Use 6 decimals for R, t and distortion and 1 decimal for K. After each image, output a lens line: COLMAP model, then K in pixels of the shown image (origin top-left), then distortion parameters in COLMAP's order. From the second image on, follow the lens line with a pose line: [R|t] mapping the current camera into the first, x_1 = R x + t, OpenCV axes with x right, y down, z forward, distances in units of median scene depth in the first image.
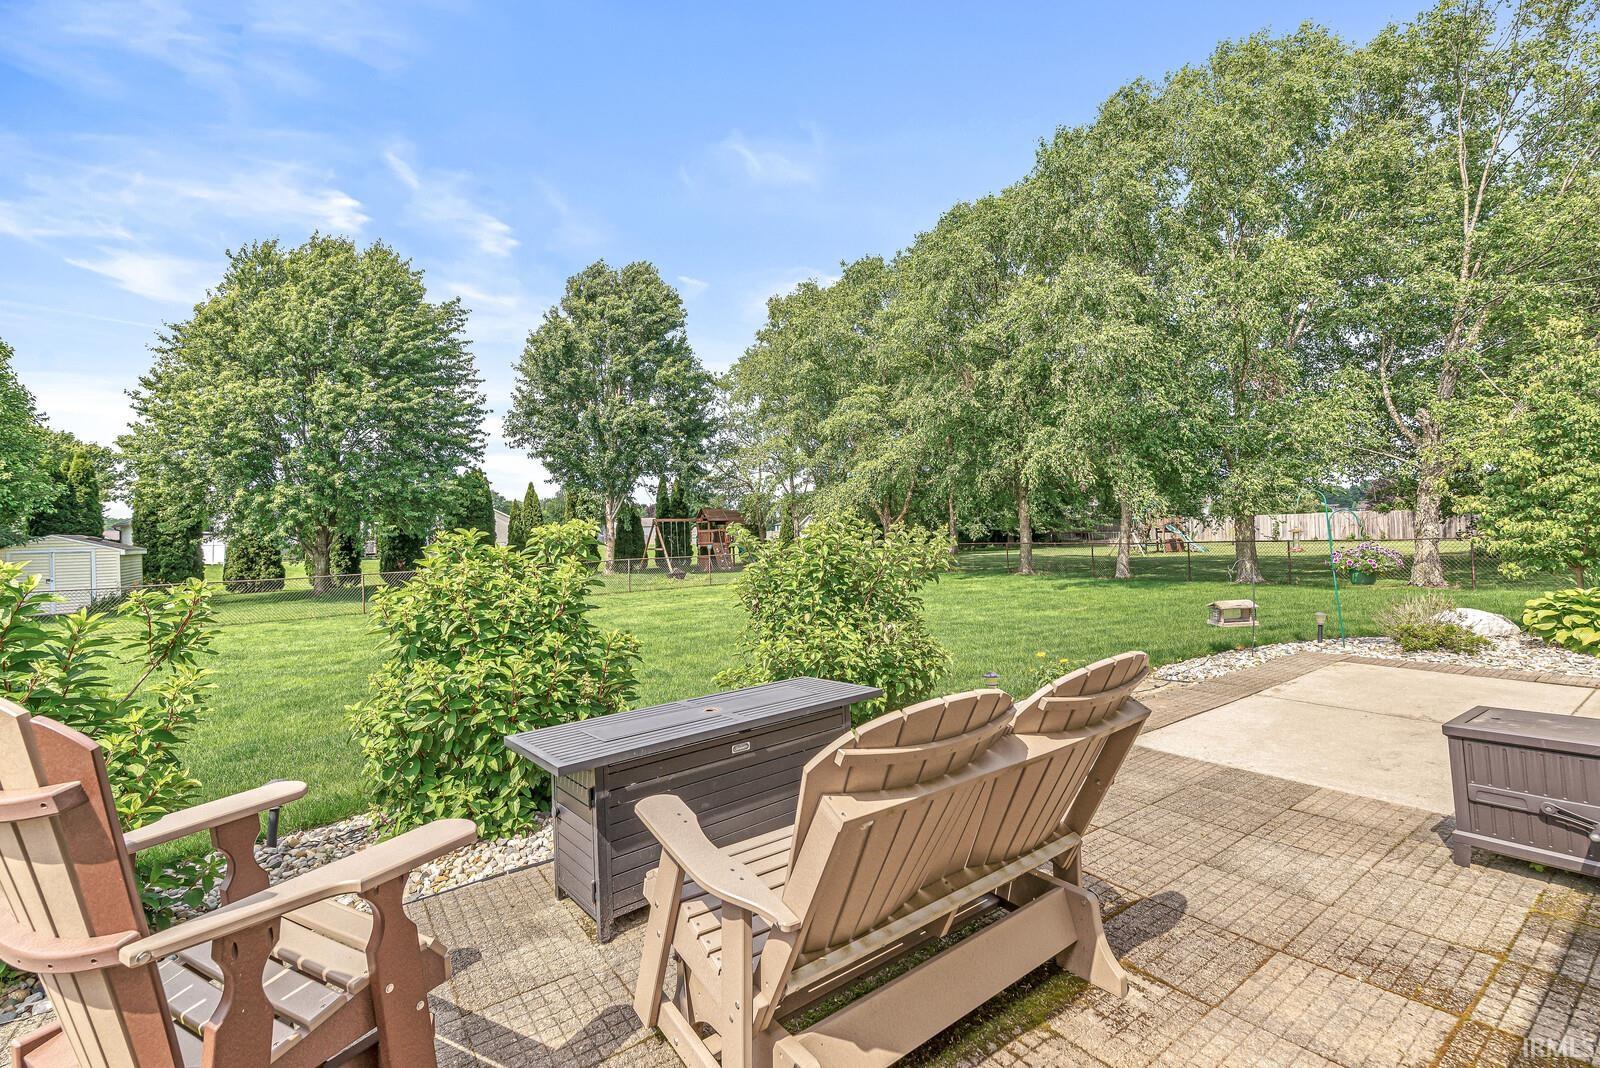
lens RADIAL K [[683.9, 0, 793.6], [0, 683.9, 514.6], [0, 0, 1]] dist [0.000471, 0.000592]
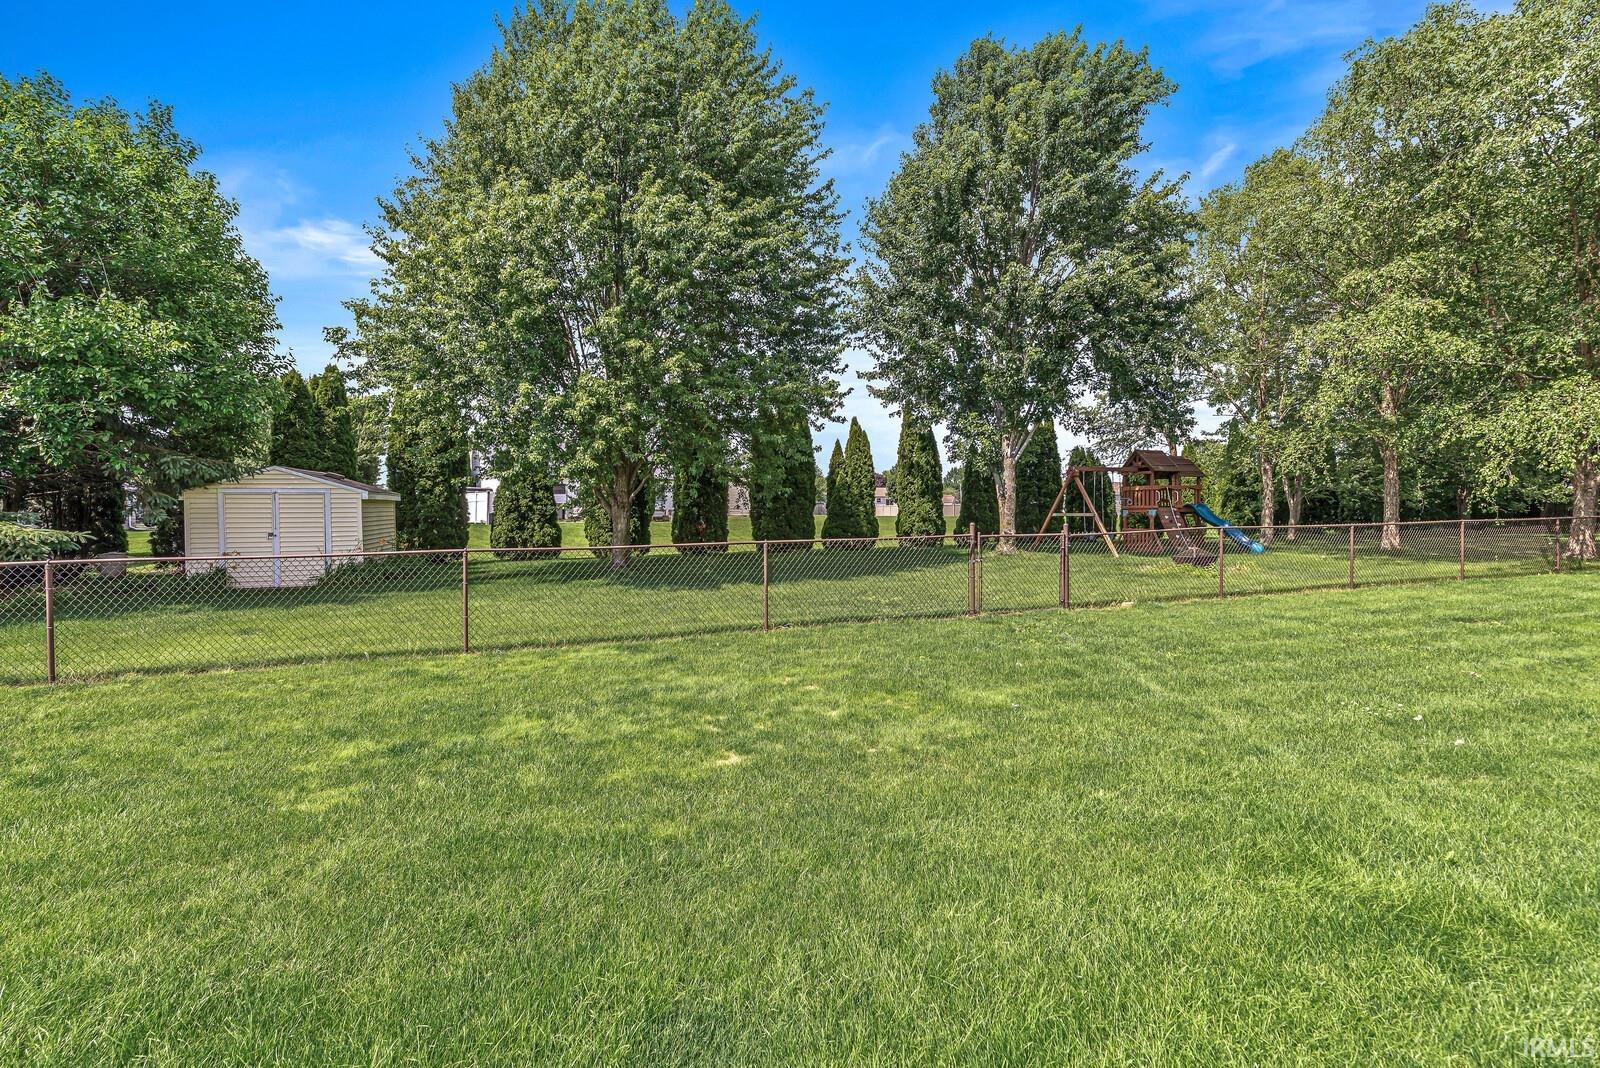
lens RADIAL K [[683.9, 0, 793.6], [0, 683.9, 514.6], [0, 0, 1]] dist [0.000471, 0.000592]
pose [[0.964519, 0.023202, -0.262991, -0.320888], [-0.012912, 0.999084, 0.040788, 0.031878], [0.263696, -0.035945, 0.963936, 0.371474]]
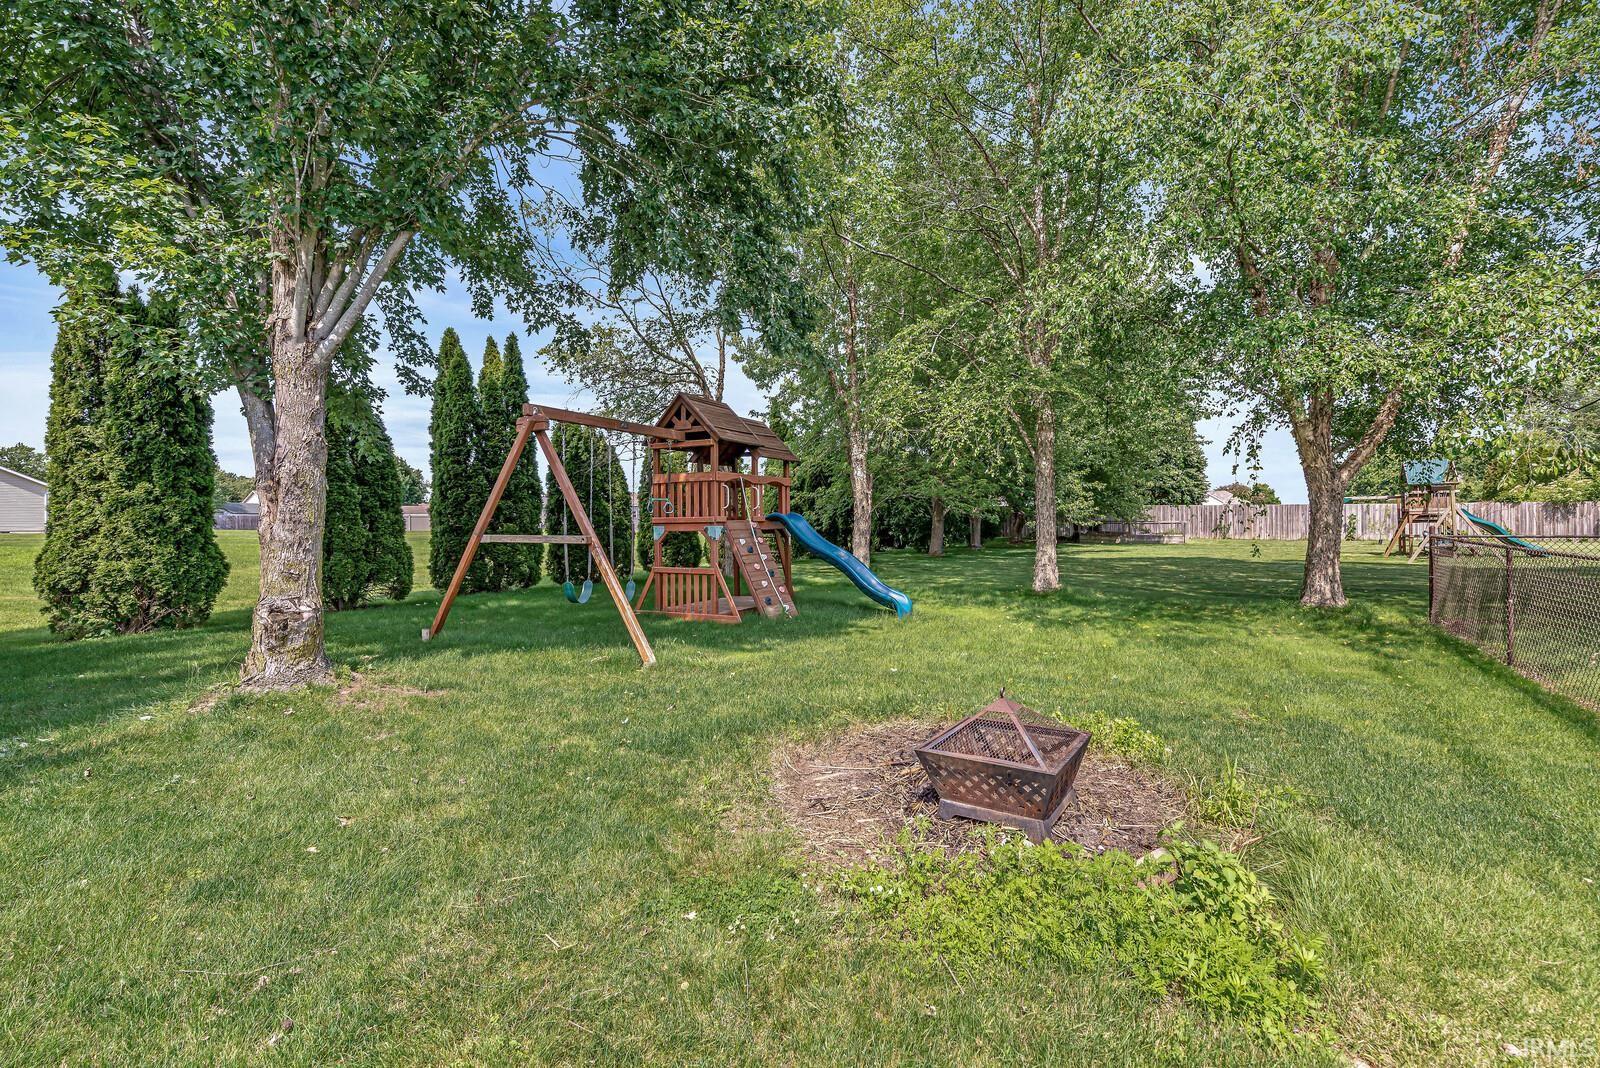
lens RADIAL K [[683.9, 0, 793.6], [0, 683.9, 514.6], [0, 0, 1]] dist [0.000471, 0.000592]
pose [[0.908938, 0.029279, 0.415901, -0.243667], [-0.034644, 0.999385, 0.005358, 0.043301], [-0.415489, -0.019279, 0.909394, 0.874995]]
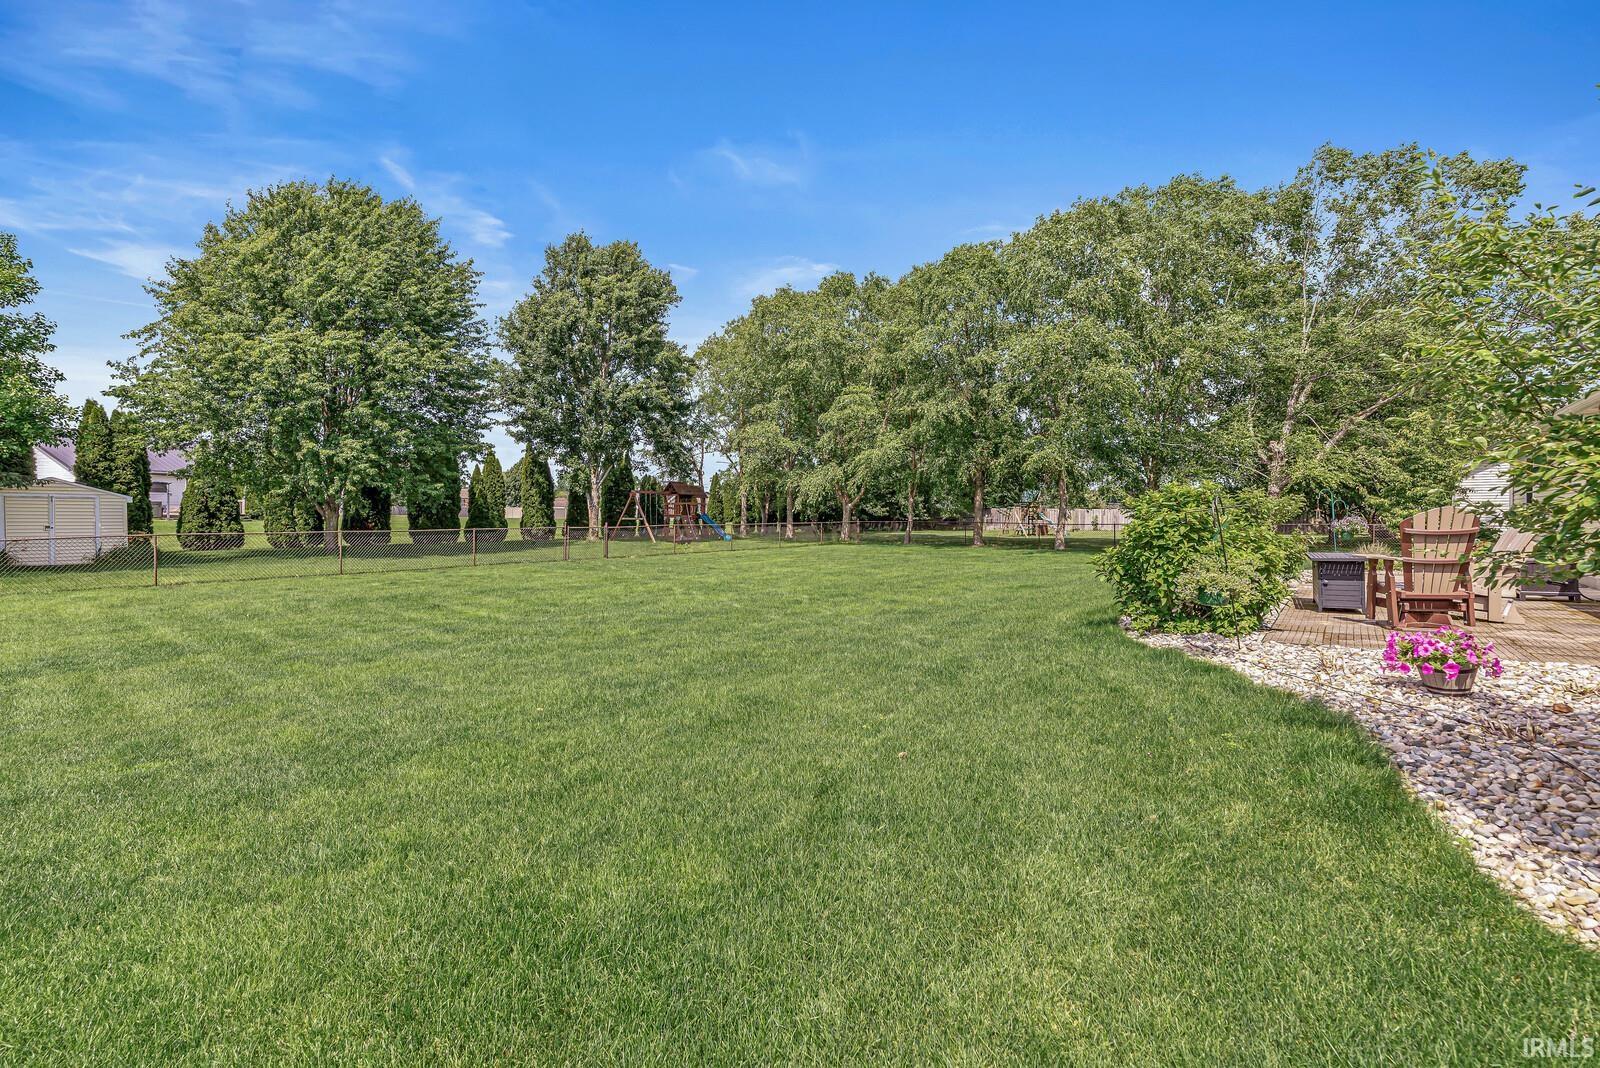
lens RADIAL K [[683.9, 0, 793.6], [0, 683.9, 514.6], [0, 0, 1]] dist [0.000471, 0.000592]
pose [[0.959315, 0.036219, 0.280006, -0.294561], [-0.044640, 0.998721, 0.023753, 0.009461], [-0.278788, -0.035286, 0.959704, -0.100407]]
